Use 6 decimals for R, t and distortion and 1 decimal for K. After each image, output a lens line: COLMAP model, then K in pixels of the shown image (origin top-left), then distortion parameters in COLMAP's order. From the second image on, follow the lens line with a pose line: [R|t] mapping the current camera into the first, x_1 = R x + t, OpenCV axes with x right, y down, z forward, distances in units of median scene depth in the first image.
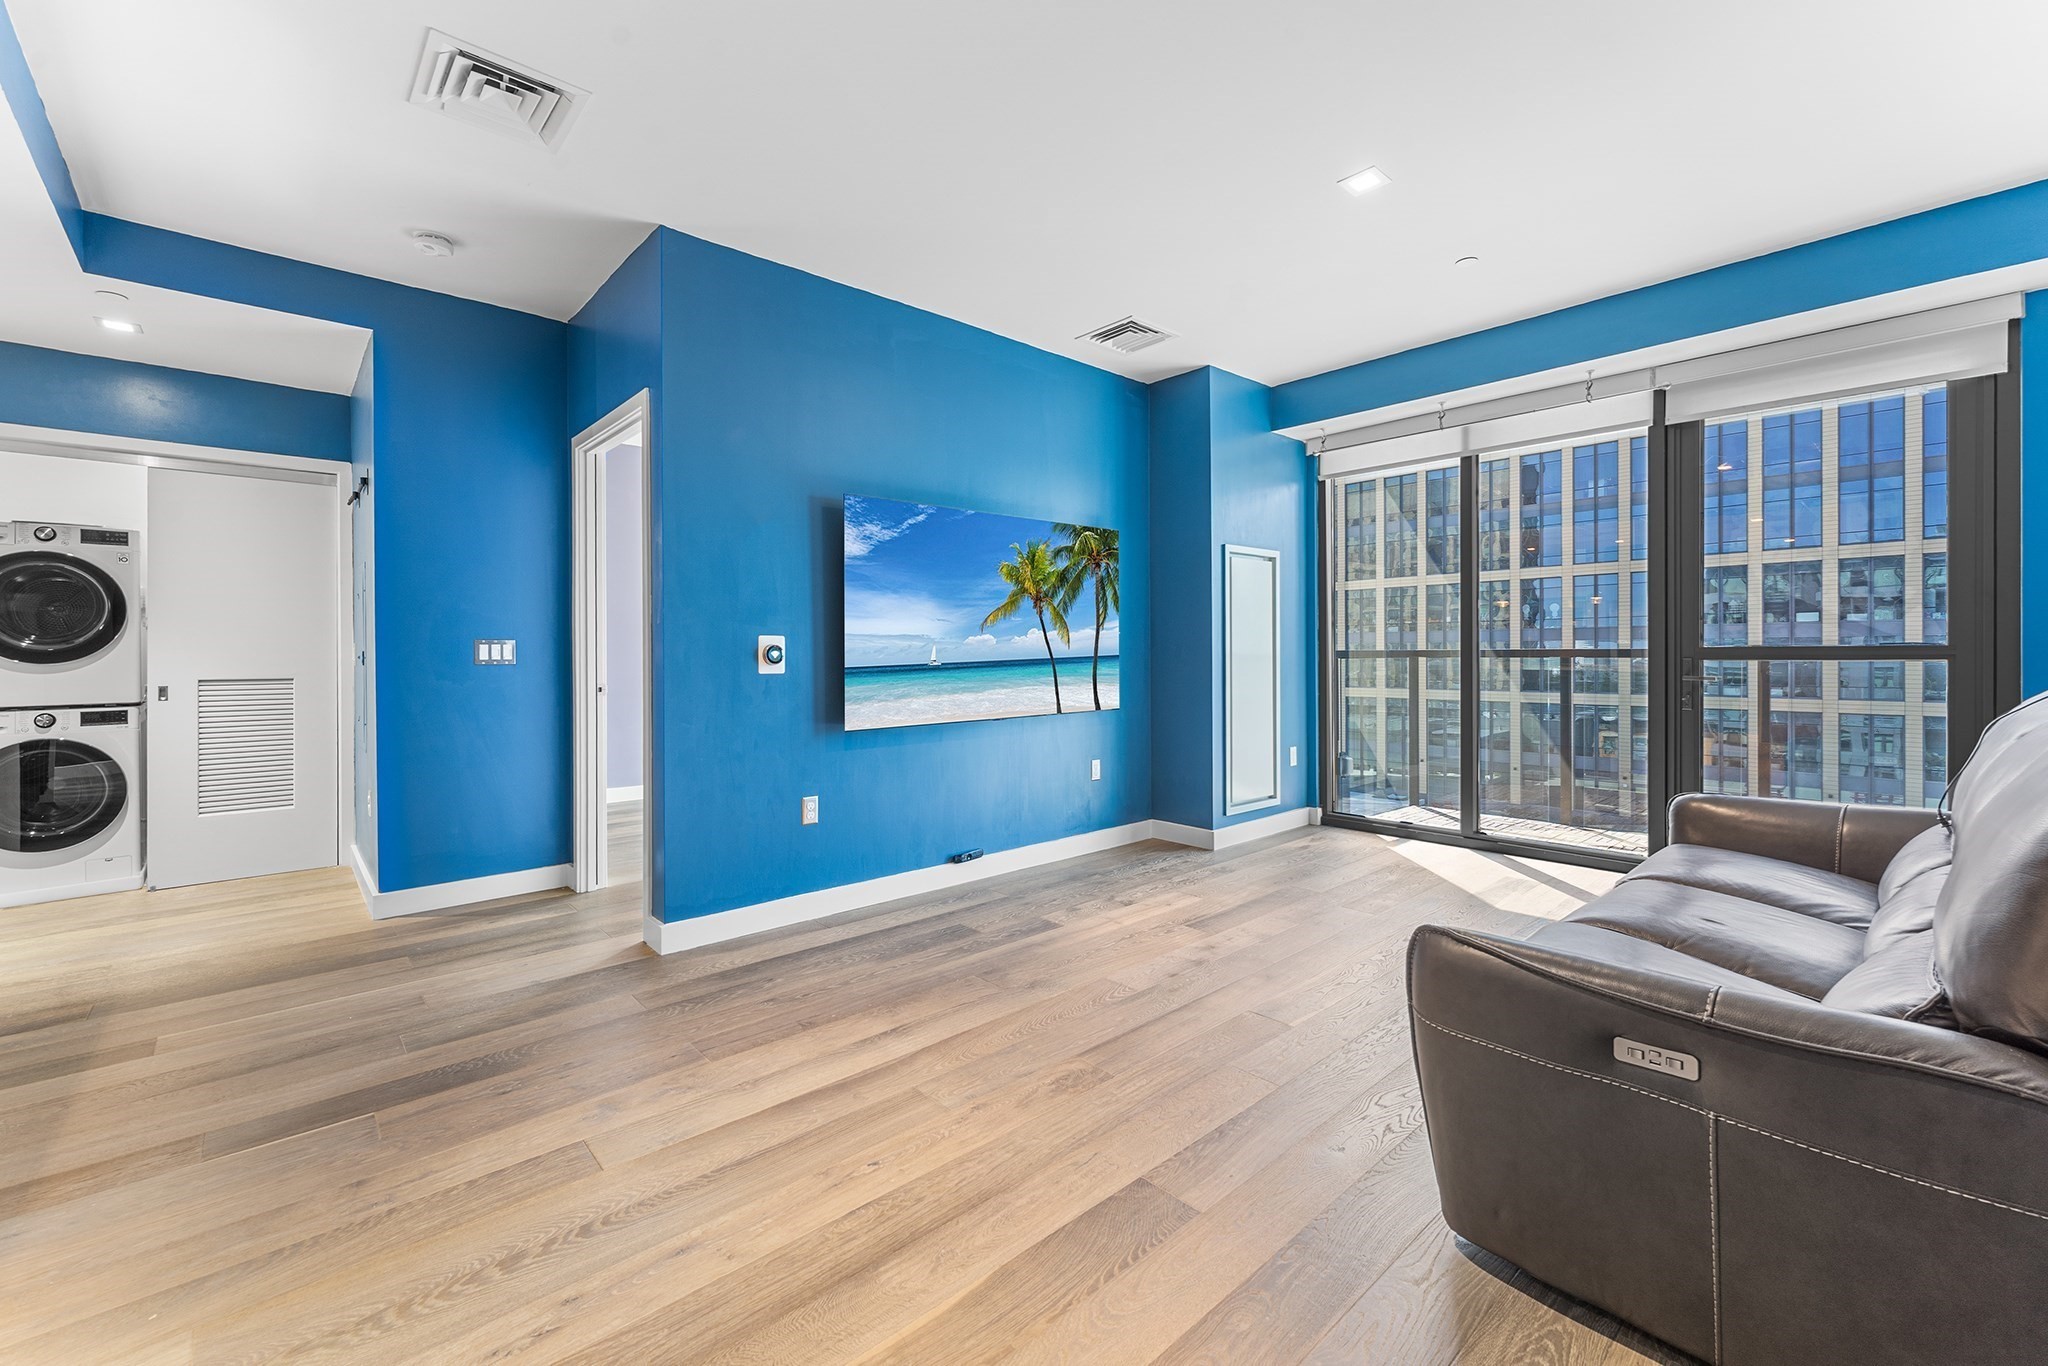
lens RADIAL K [[838.4, 0, 1024.4], [0, 838.4, 655.4], [0, 0, 1]] dist [0.000157, 0.000740]
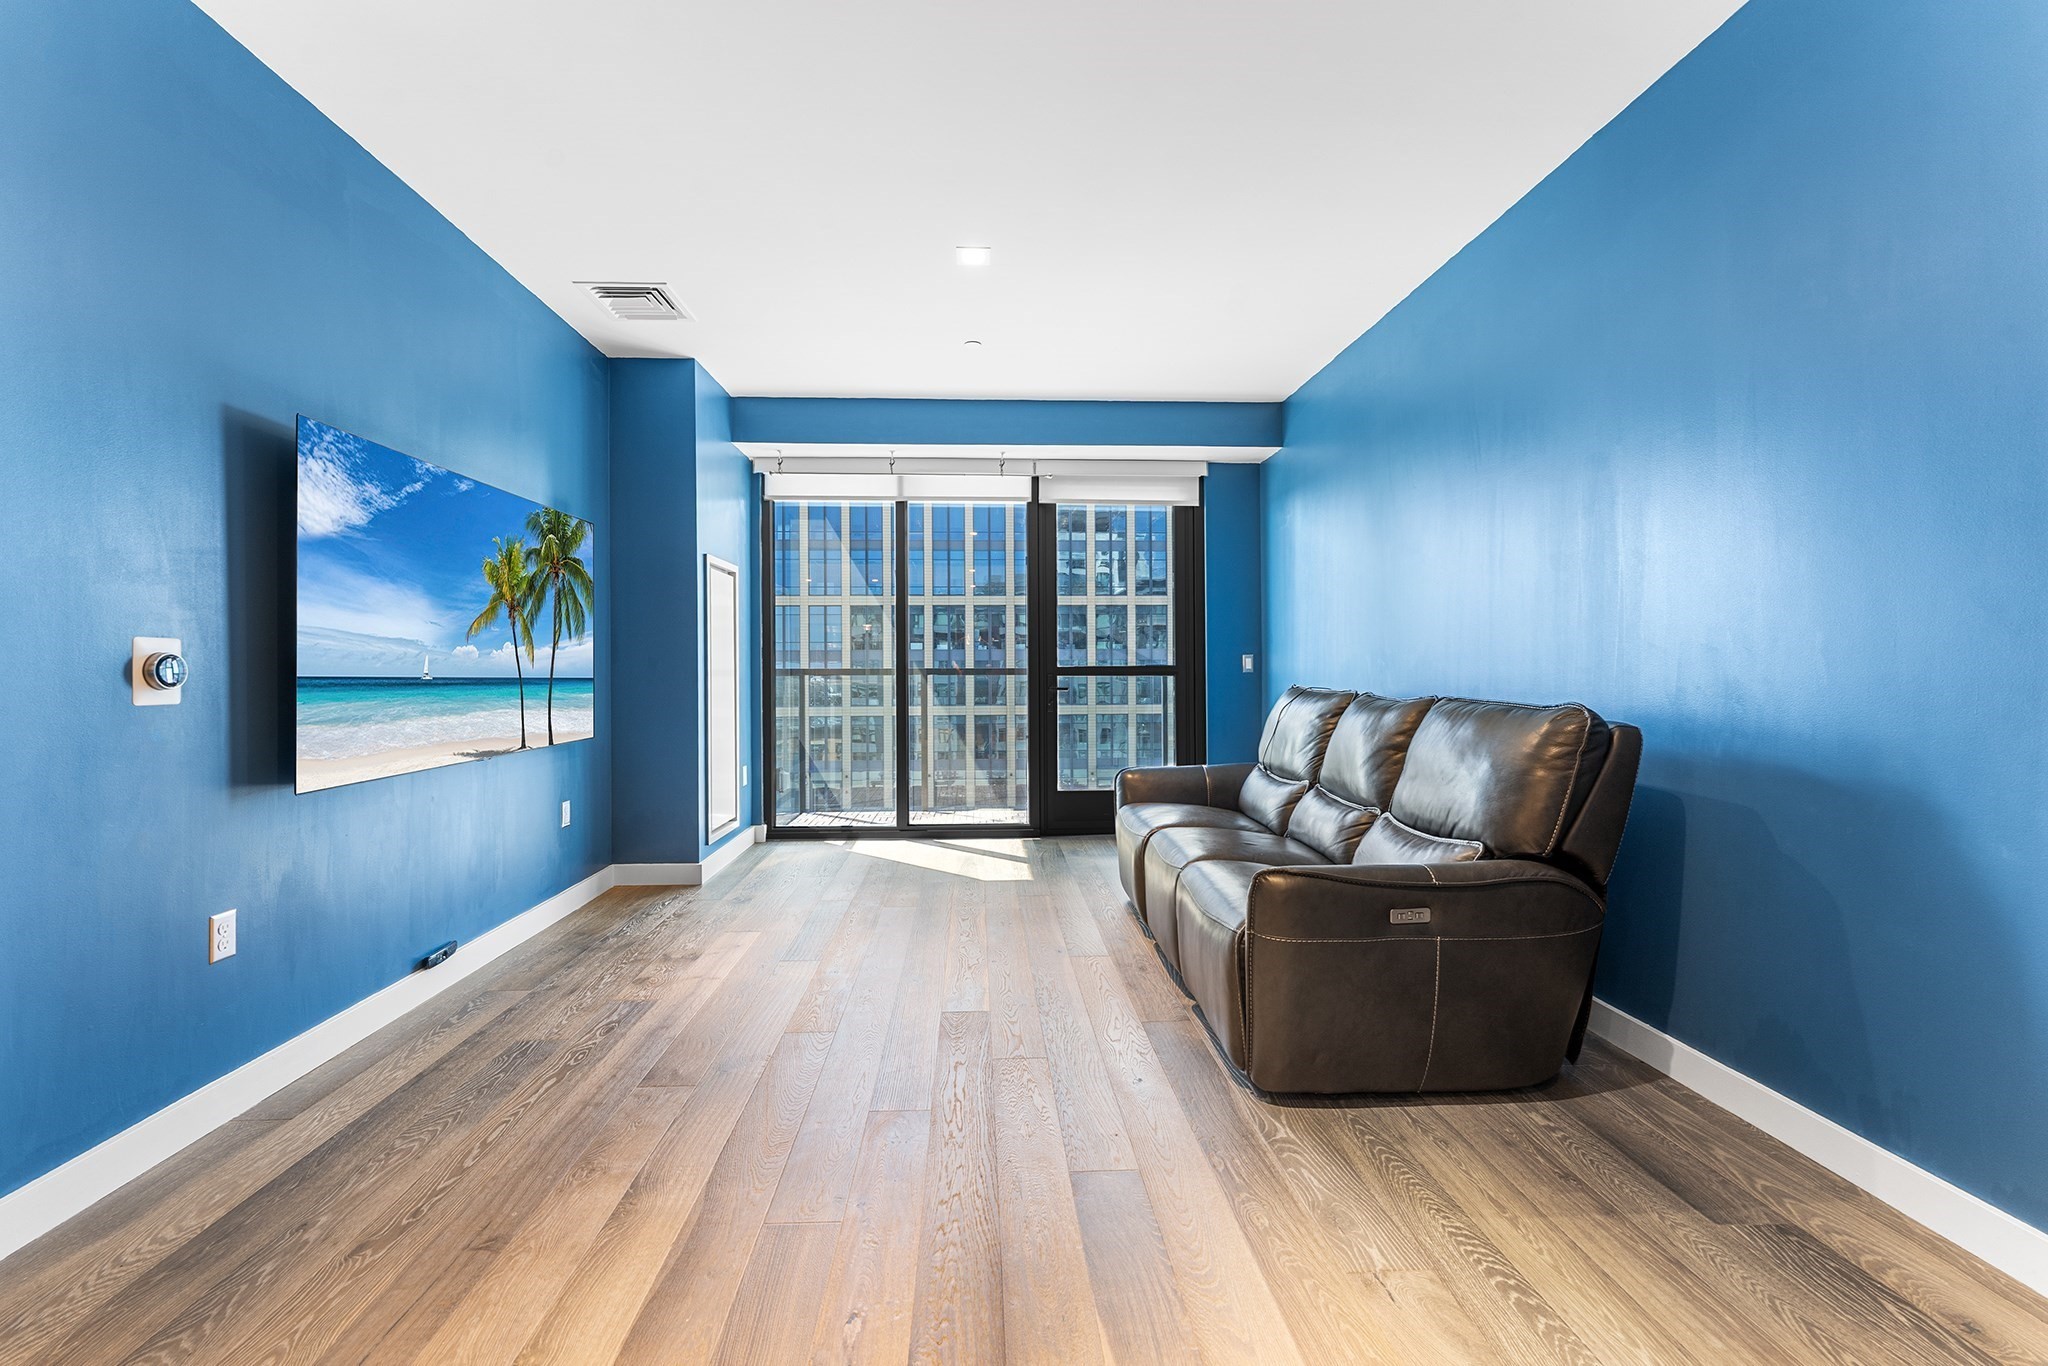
lens RADIAL K [[838.4, 0, 1006.8], [0, 838.4, 668.2], [0, 0, 1]] dist [0.000157, 0.000740]
pose [[0.637662, 0.003346, 0.770309, -0.316101], [0.002599, 0.999976, -0.006494, 0.001506], [-0.770312, 0.006143, 0.637637, 0.174805]]
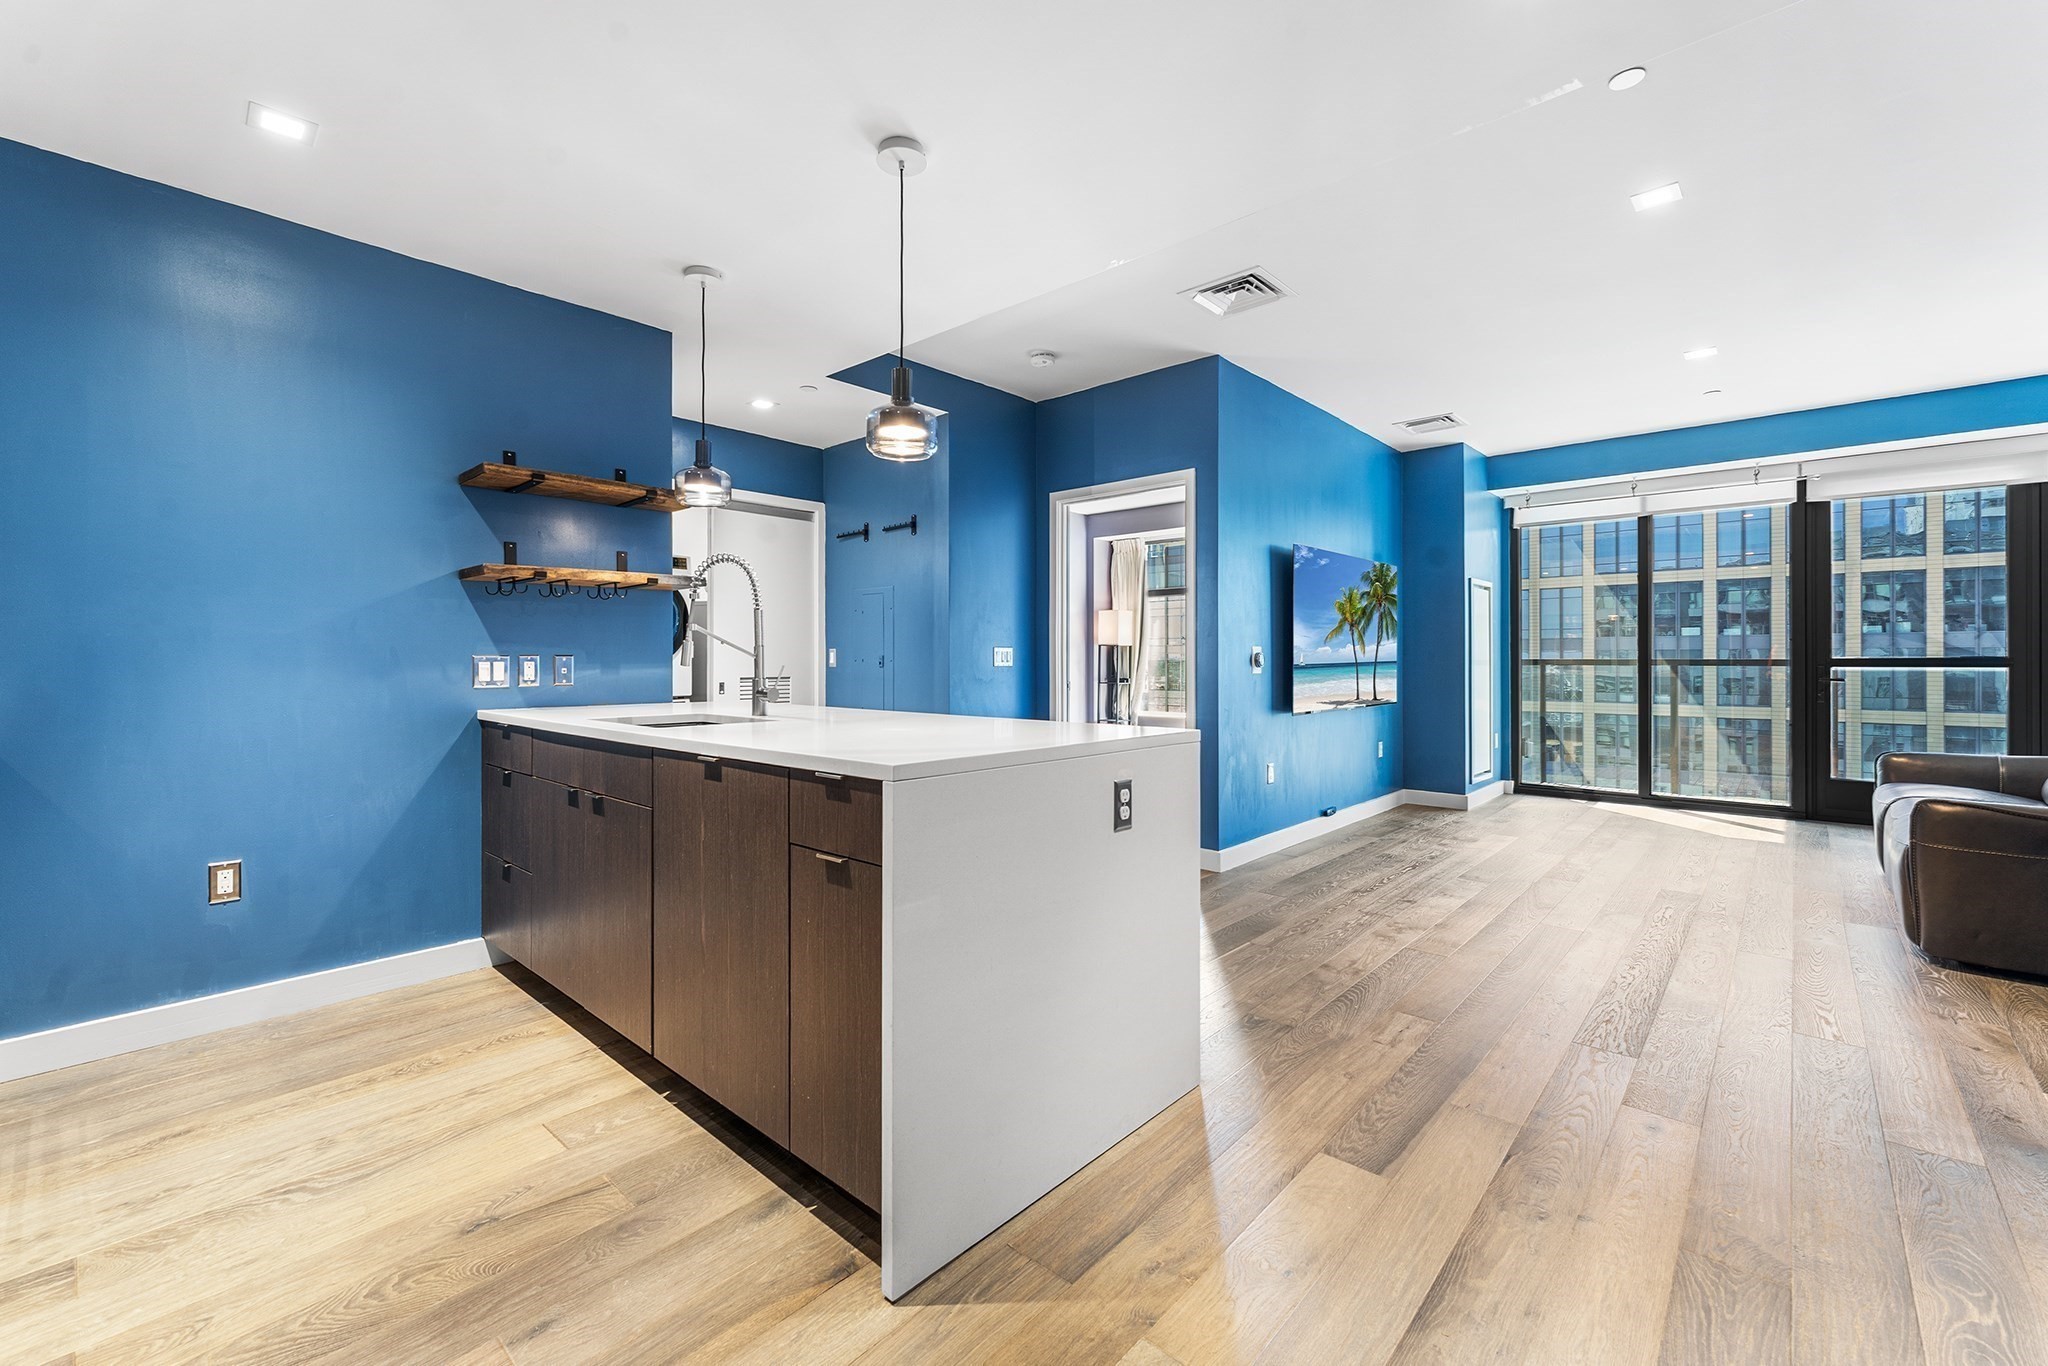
lens RADIAL K [[838.4, 0, 1023.5], [0, 838.4, 661.4], [0, 0, 1]] dist [0.000157, 0.000740]
pose [[0.995290, 0.004369, 0.096846, -0.698669], [-0.004248, 0.999990, -0.001452, 0.003514], [-0.096851, 0.001034, 0.995298, -0.290874]]
